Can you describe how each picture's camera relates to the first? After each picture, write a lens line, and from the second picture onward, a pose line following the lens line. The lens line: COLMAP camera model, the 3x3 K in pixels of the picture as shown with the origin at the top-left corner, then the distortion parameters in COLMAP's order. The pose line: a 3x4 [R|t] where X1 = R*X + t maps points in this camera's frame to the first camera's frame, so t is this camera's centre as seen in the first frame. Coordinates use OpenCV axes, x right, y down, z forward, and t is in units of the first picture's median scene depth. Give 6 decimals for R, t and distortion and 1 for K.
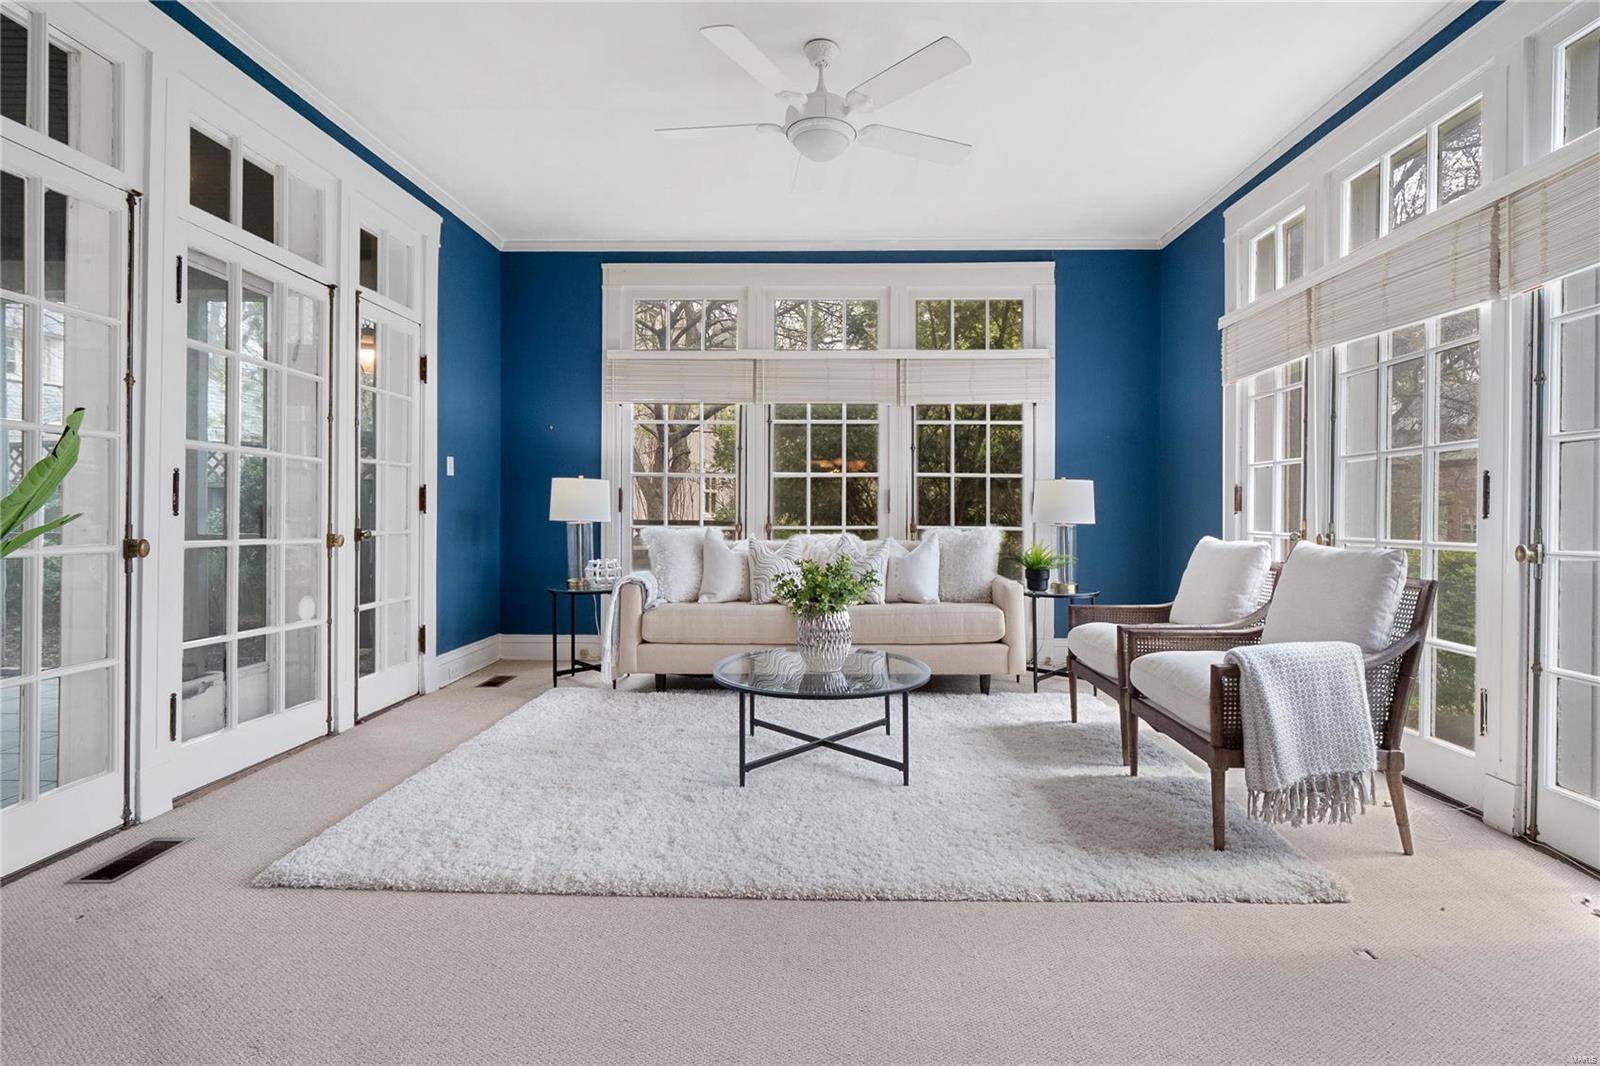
lens RADIAL K [[762.7, 0, 849.3], [0, 762.7, 510.7], [0, 0, 1]] dist [-0.011481, -0.003203]
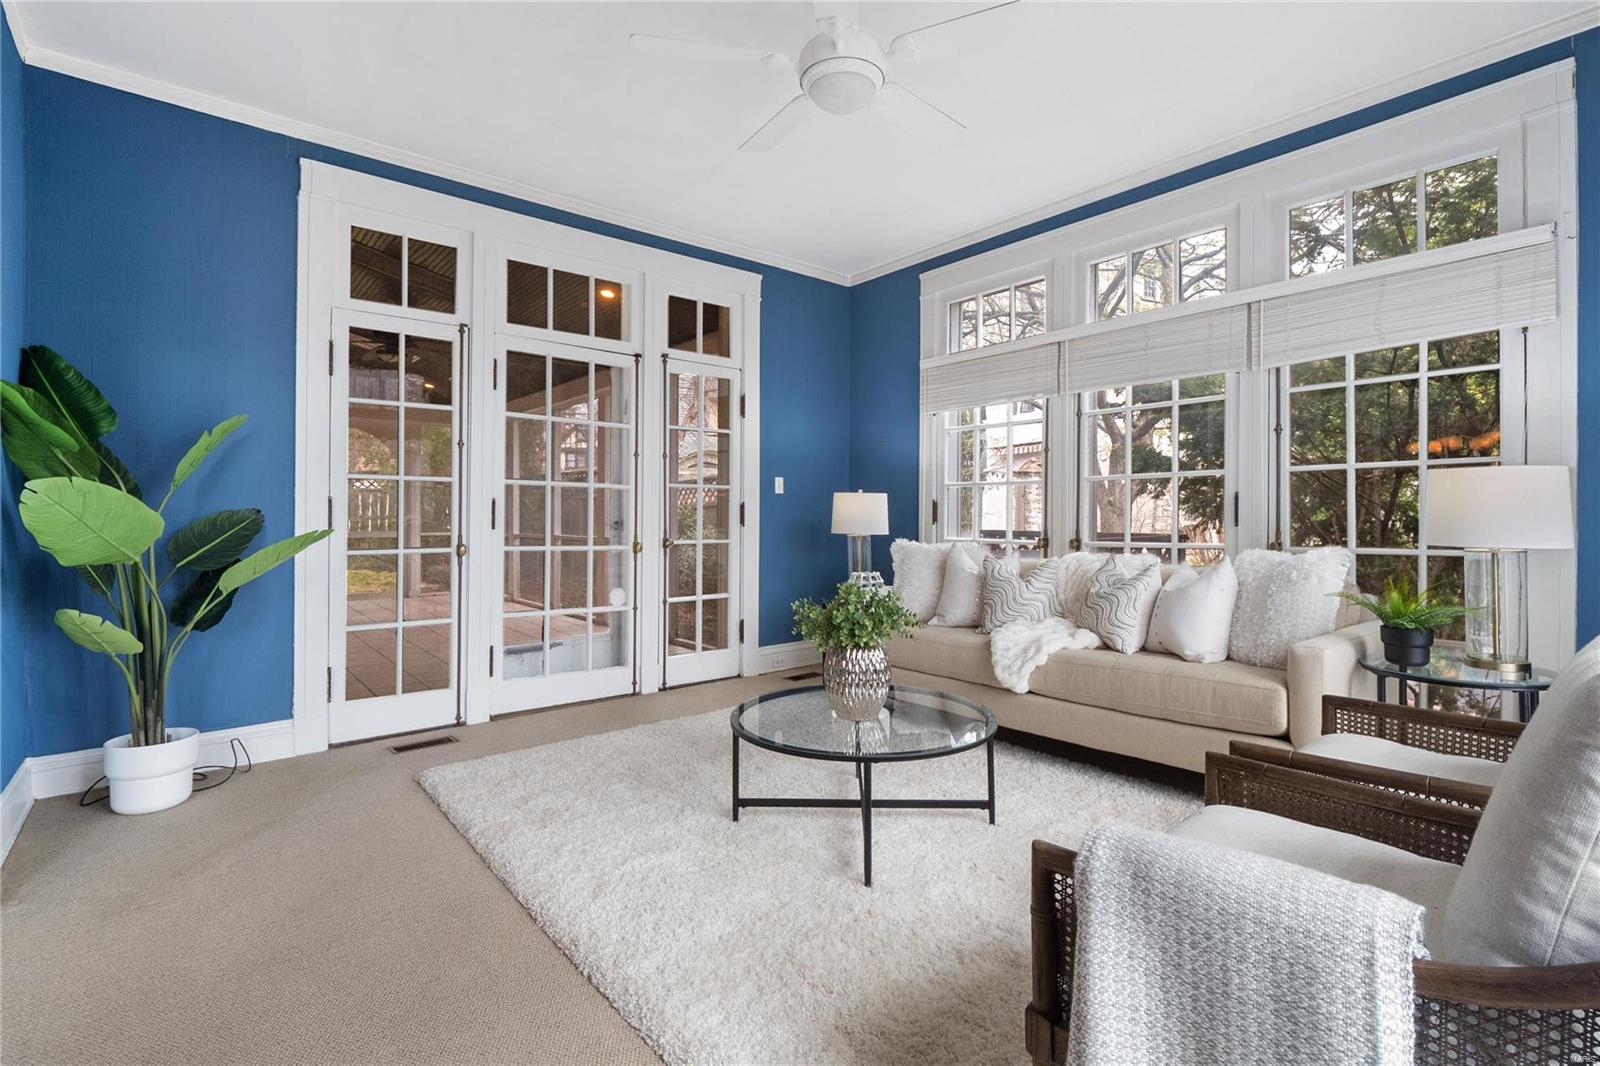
lens RADIAL K [[762.7, 0, 803.0], [0, 762.7, 511.1], [0, 0, 1]] dist [-0.011481, -0.003203]
pose [[0.631692, -0.013047, -0.775110, 0.432919], [0.005906, 0.999910, -0.012018, -0.005018], [0.775197, 0.003013, 0.631712, 0.317884]]
